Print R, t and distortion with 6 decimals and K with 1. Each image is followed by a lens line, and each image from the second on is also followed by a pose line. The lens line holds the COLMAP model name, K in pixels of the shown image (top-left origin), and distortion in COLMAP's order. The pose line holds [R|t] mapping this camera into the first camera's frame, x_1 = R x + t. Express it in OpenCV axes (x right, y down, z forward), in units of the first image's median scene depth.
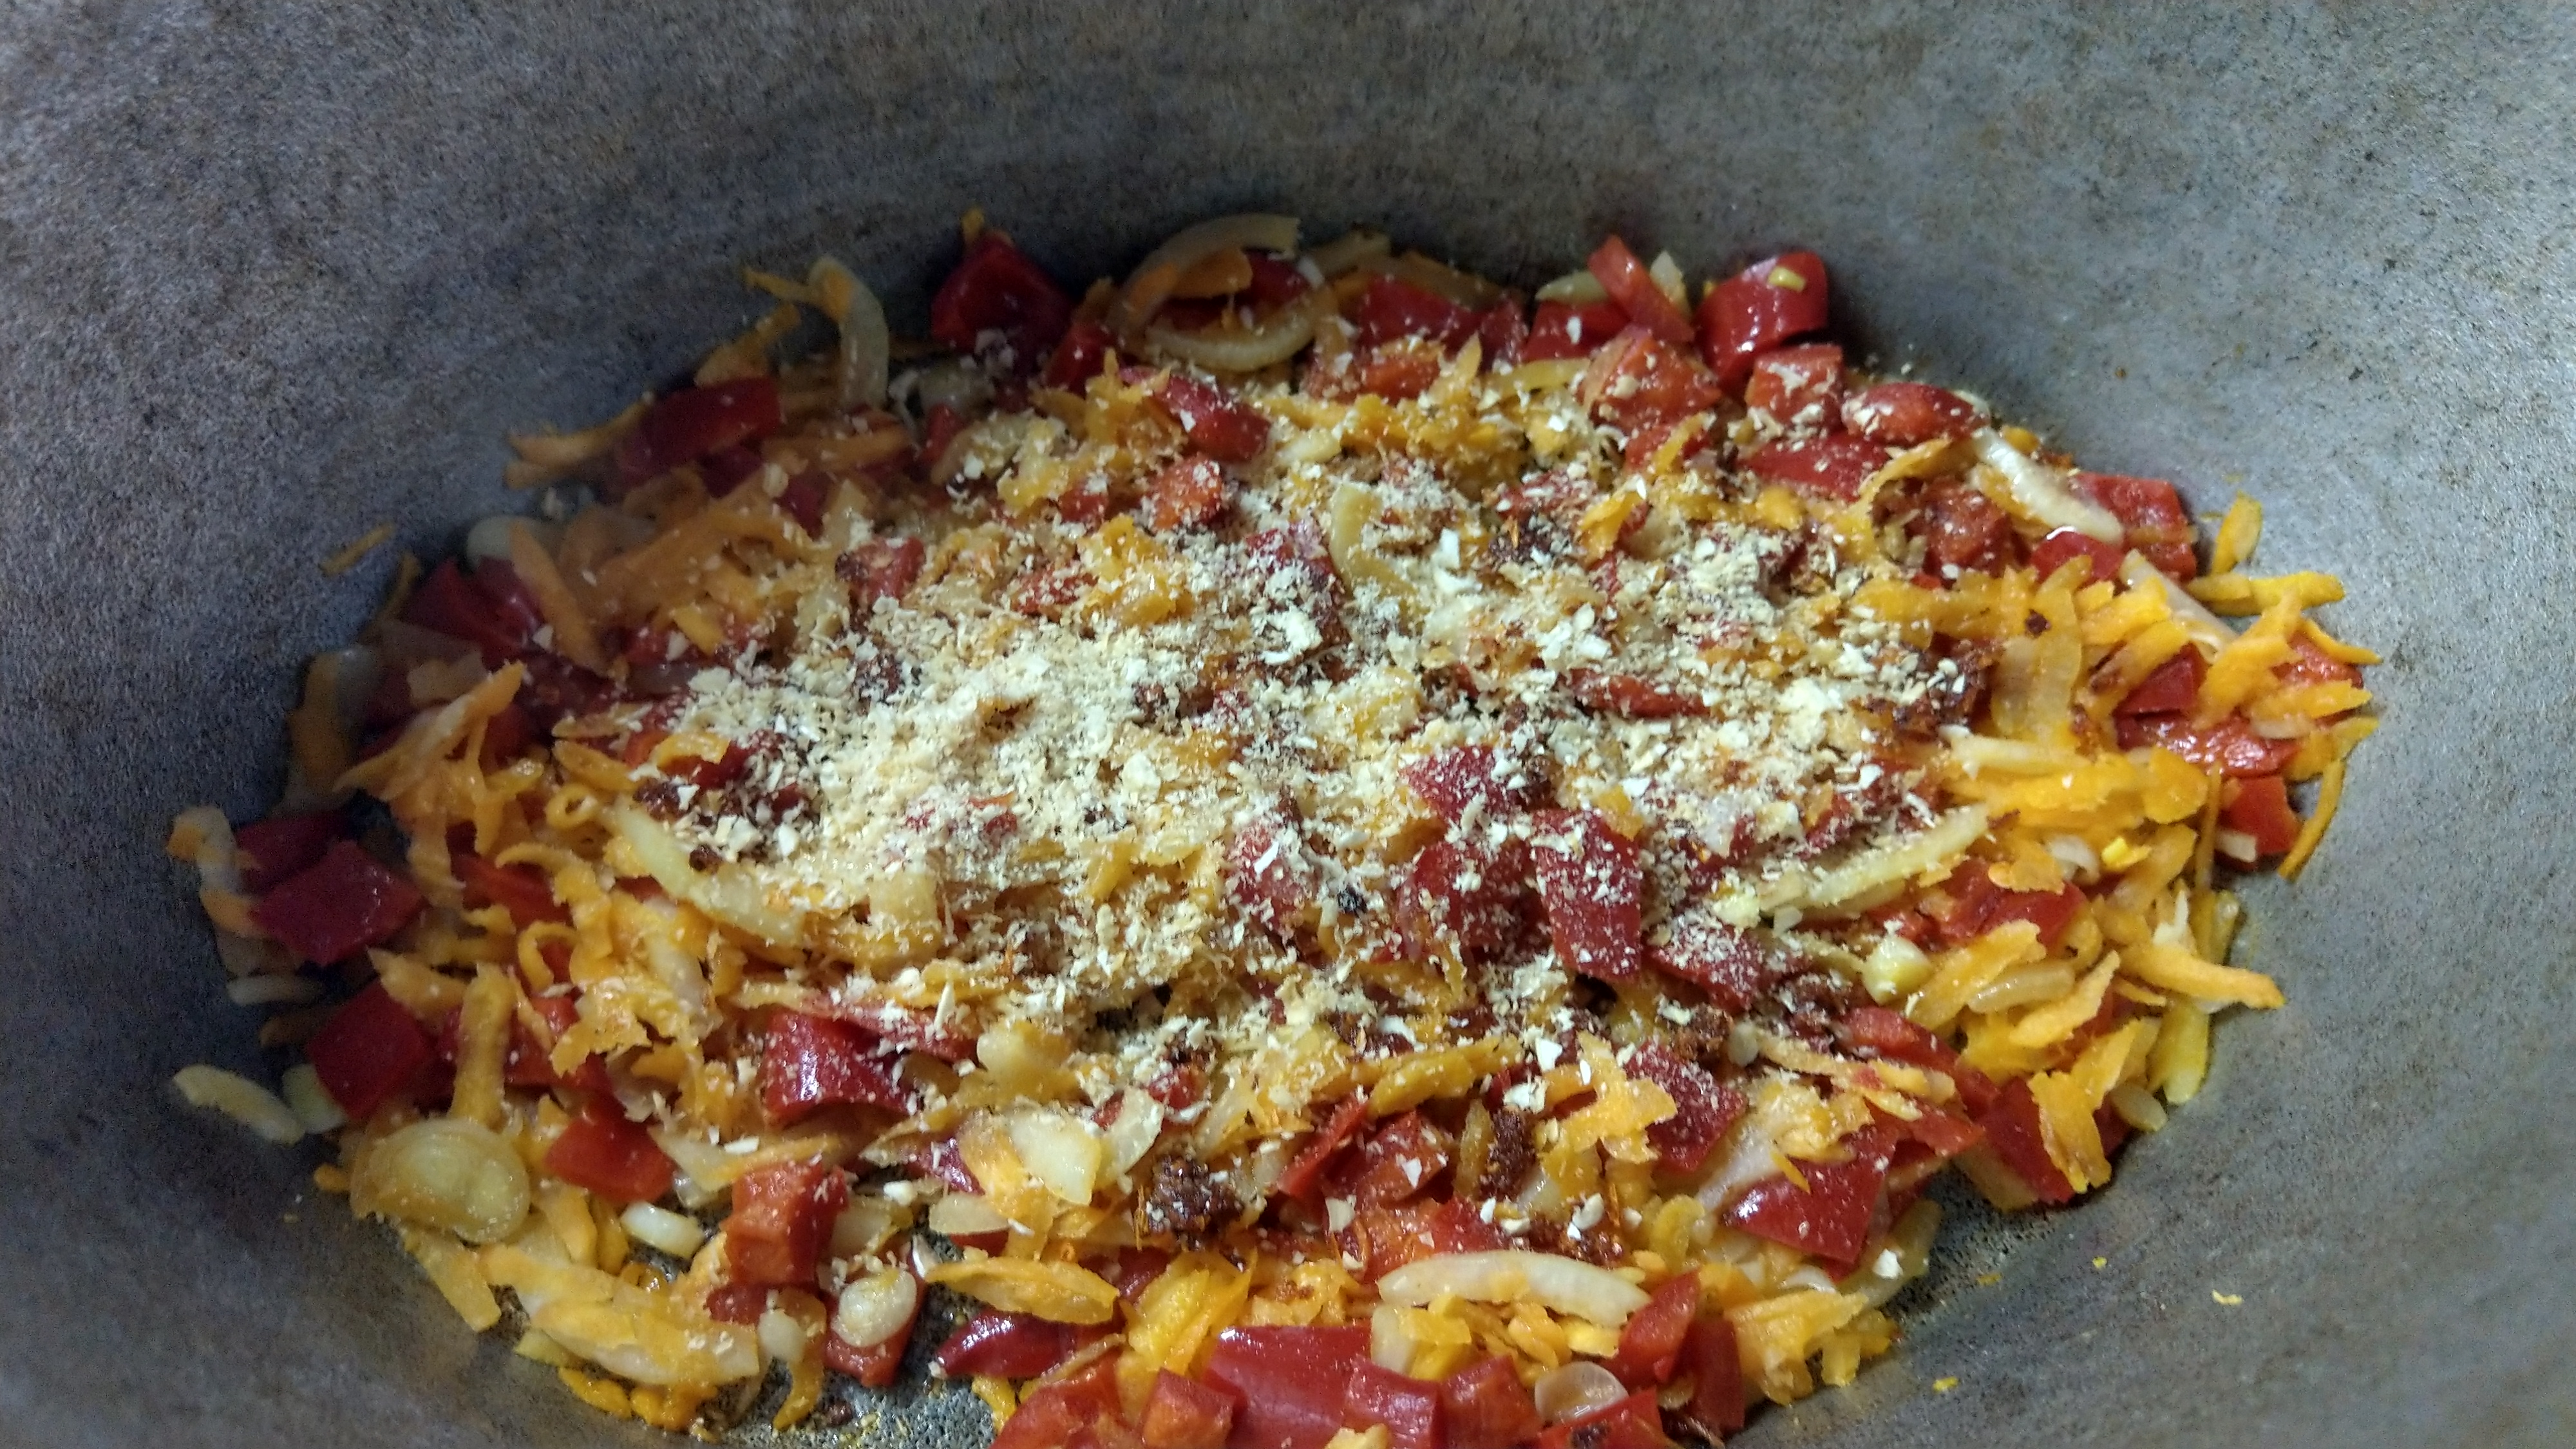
lens RADIAL K [[1990.0, 0, 1305.8], [0, 1990.0, 765.8], [0, 0, 1]] dist [-0.030399, -0.015689]
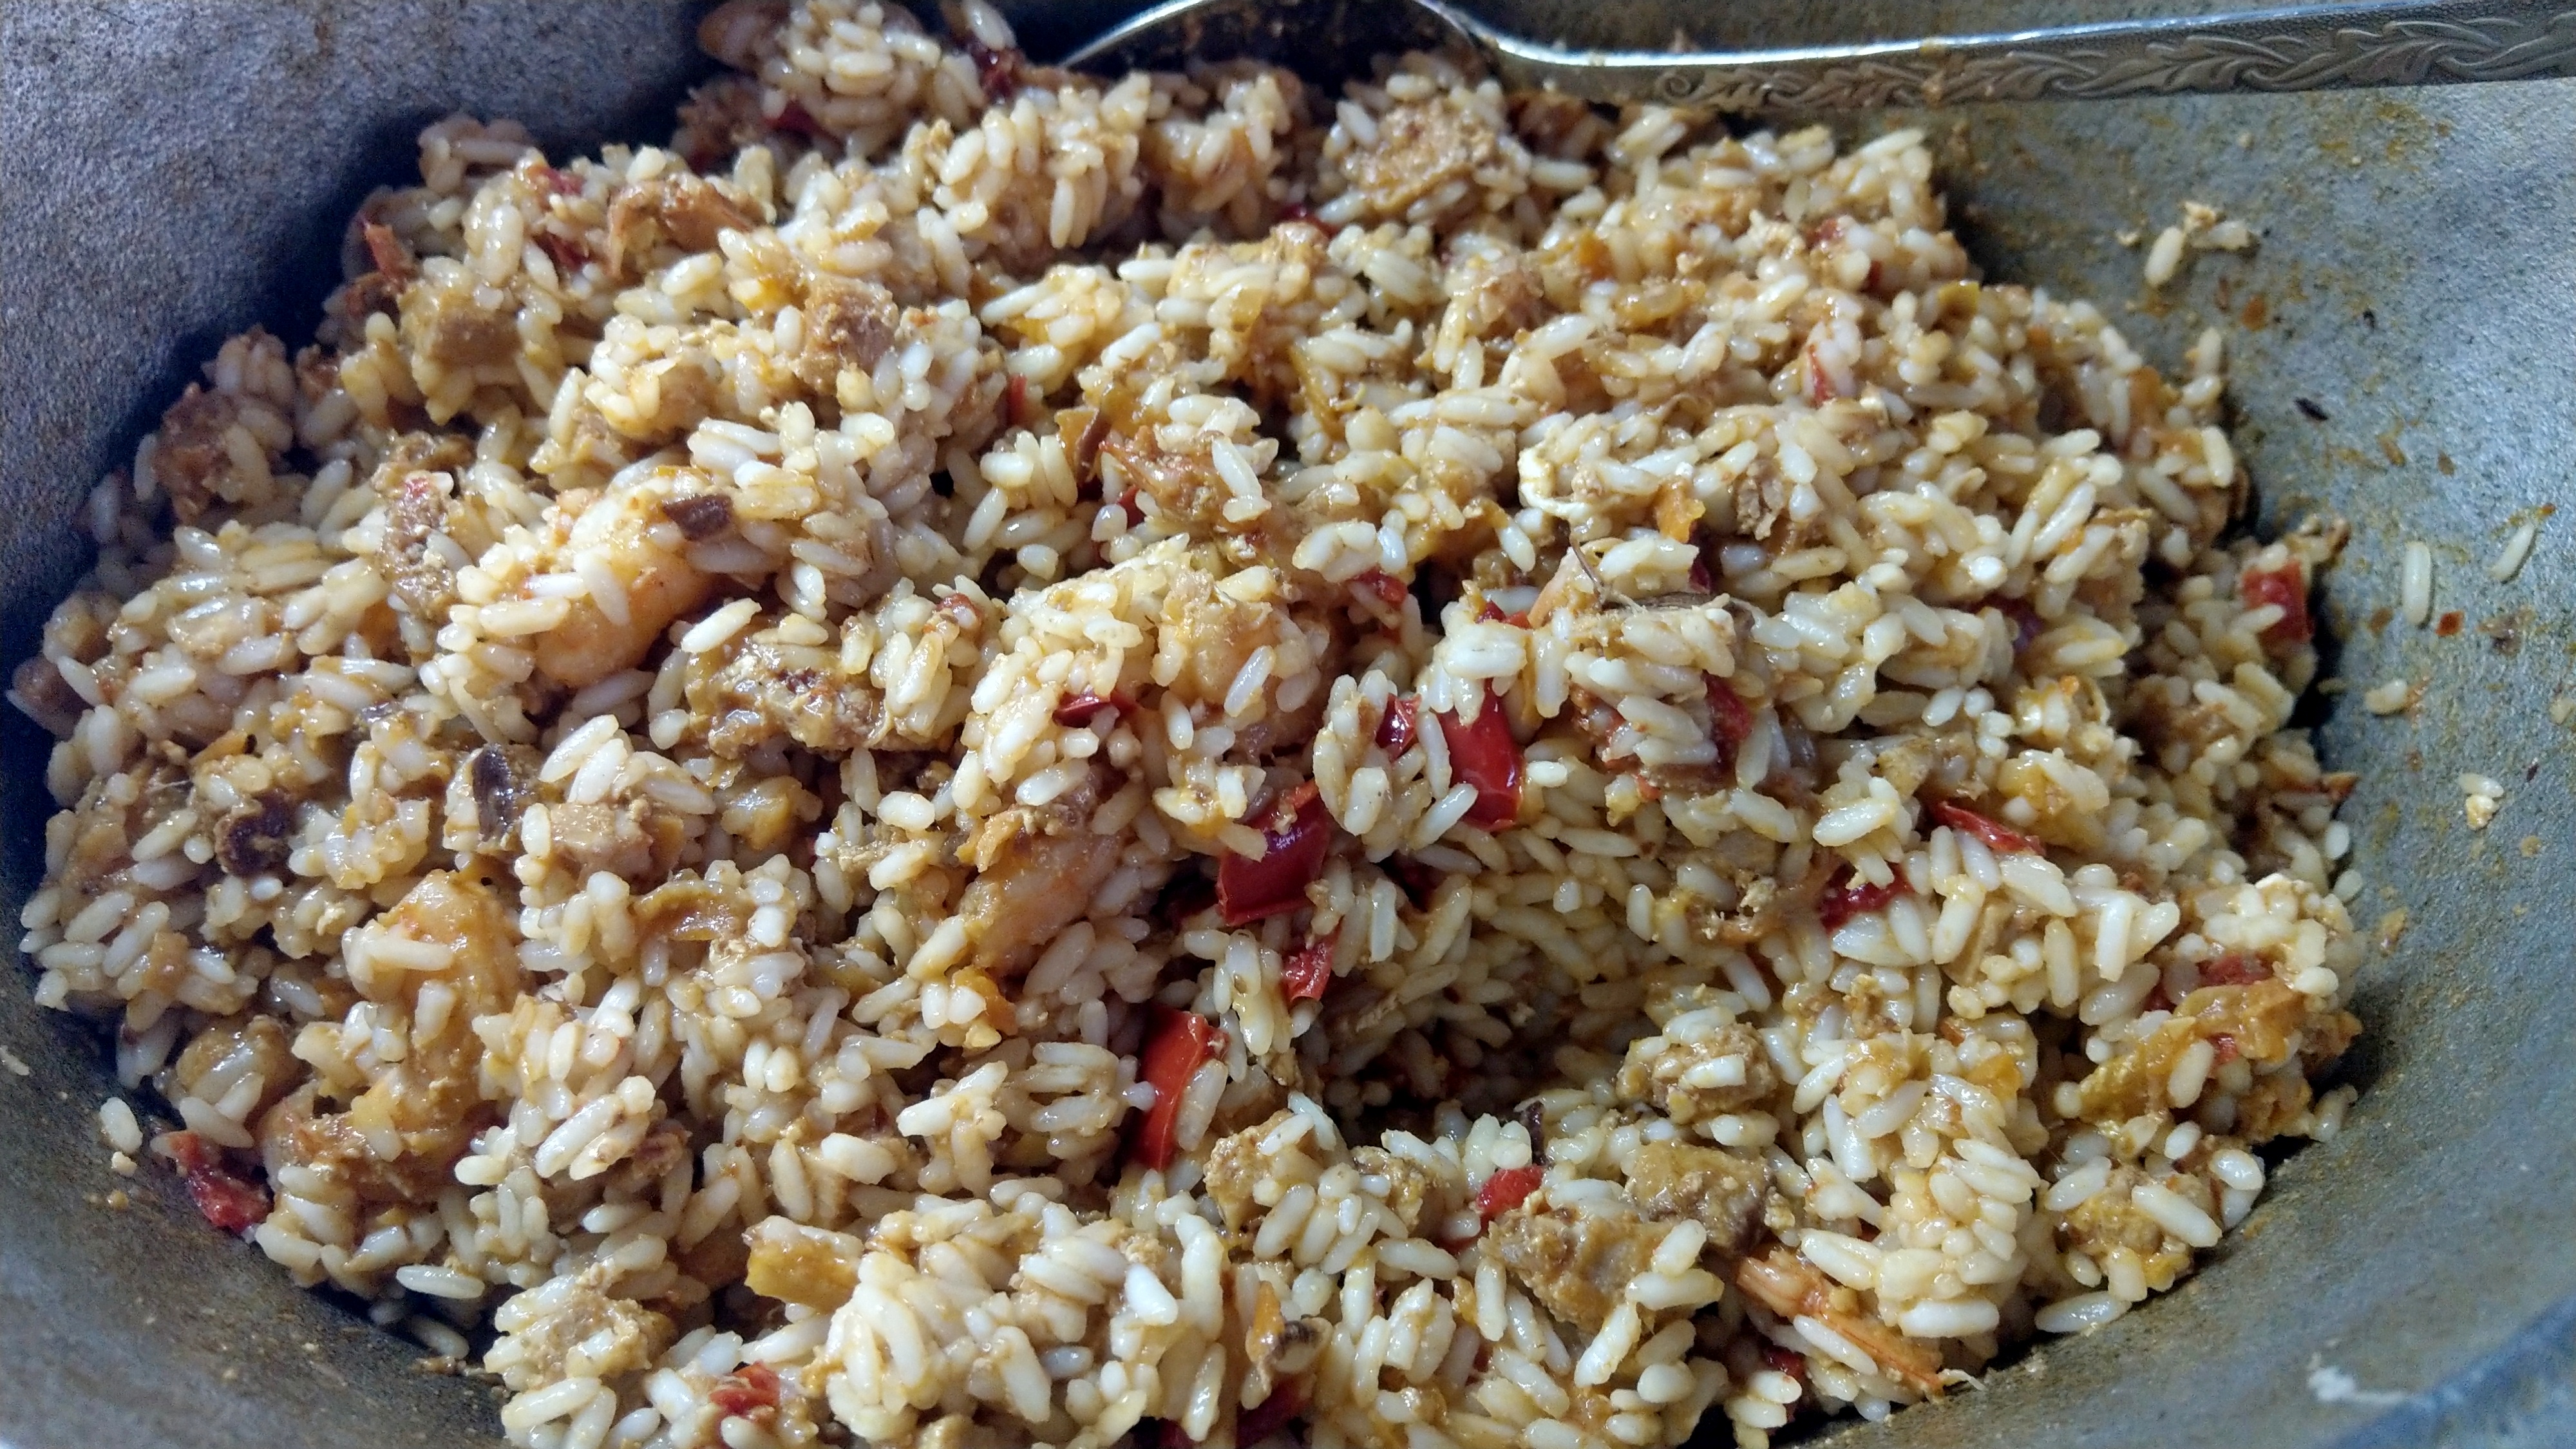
lens RADIAL K [[1990.0, 0, 1298.7], [0, 1990.0, 737.2], [0, 0, 1]] dist [-0.030399, -0.015689]
pose [[0.999582, 0.023017, -0.017509, 0.037537], [-0.023870, 0.998455, -0.050187, 0.031329], [0.016327, 0.050584, 0.998586, -0.071242]]
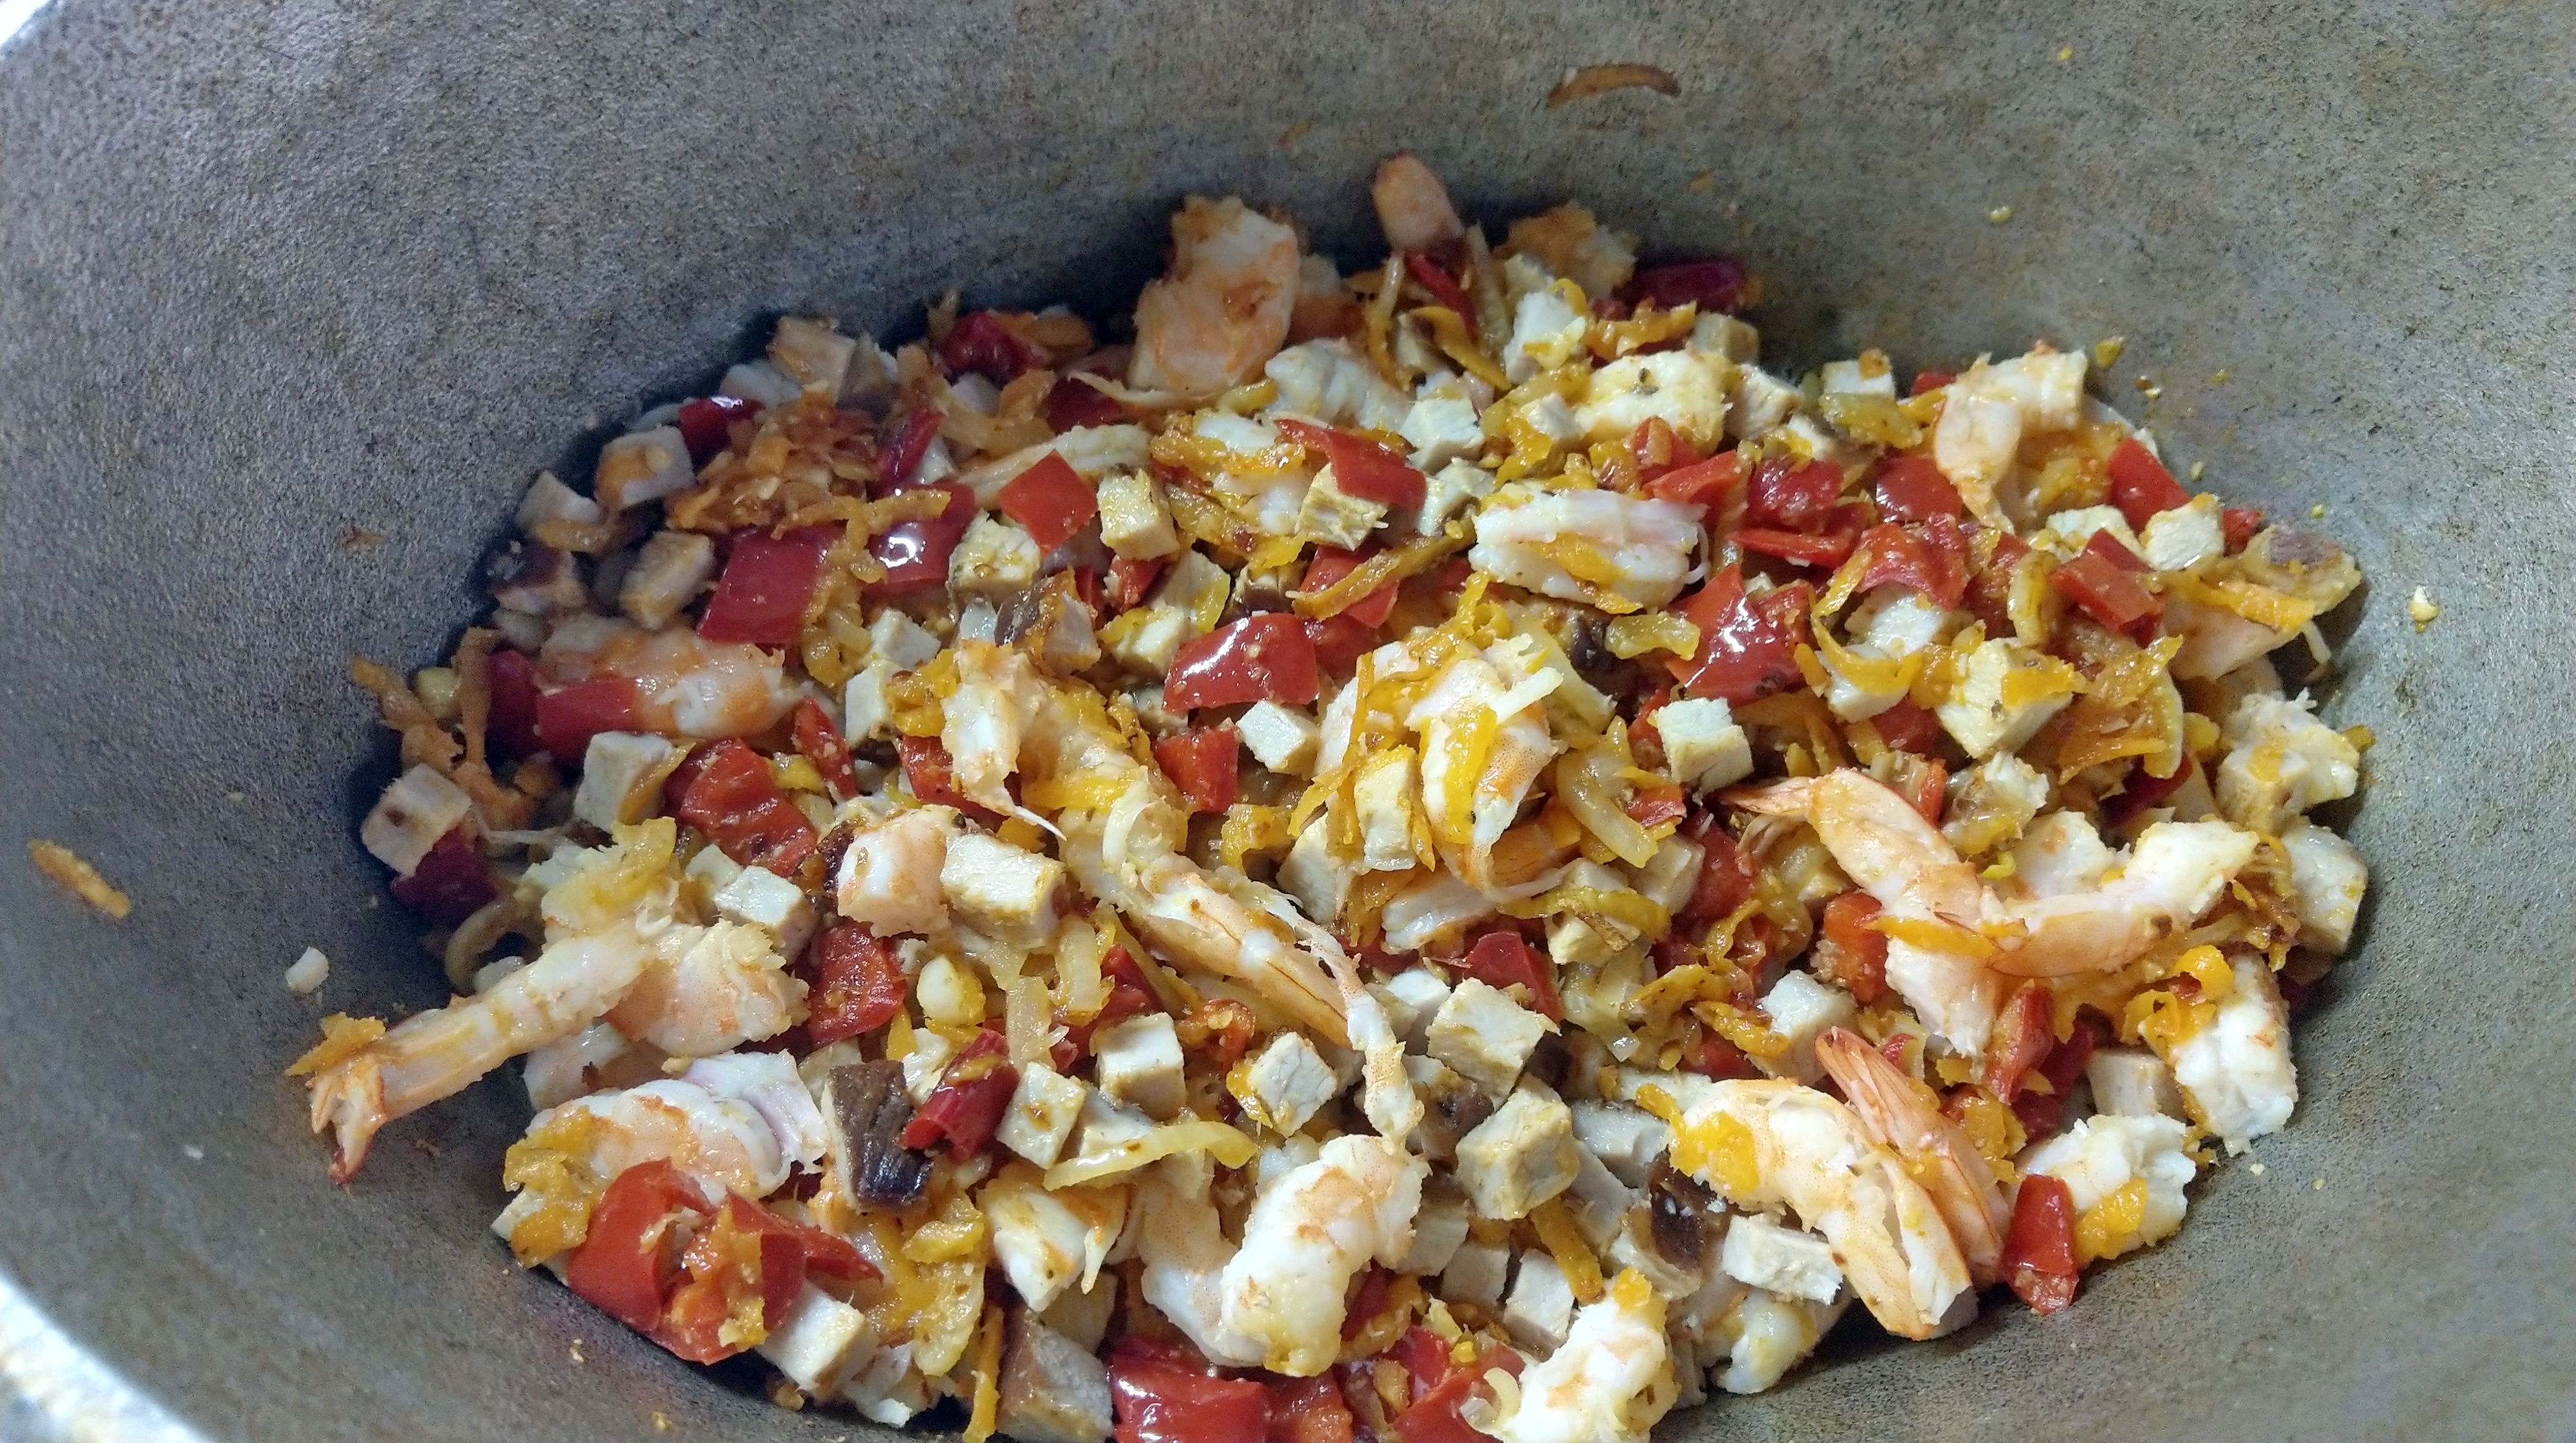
lens RADIAL K [[1990.3, 0, 1294.1], [0, 1990.3, 748.0], [0, 0, 1]] dist [-0.030399, -0.015689]
pose [[0.999591, 0.020472, -0.019993, -0.038154], [-0.019493, 0.998660, 0.047949, -0.066692], [0.020947, -0.047540, 0.998650, -0.108535]]
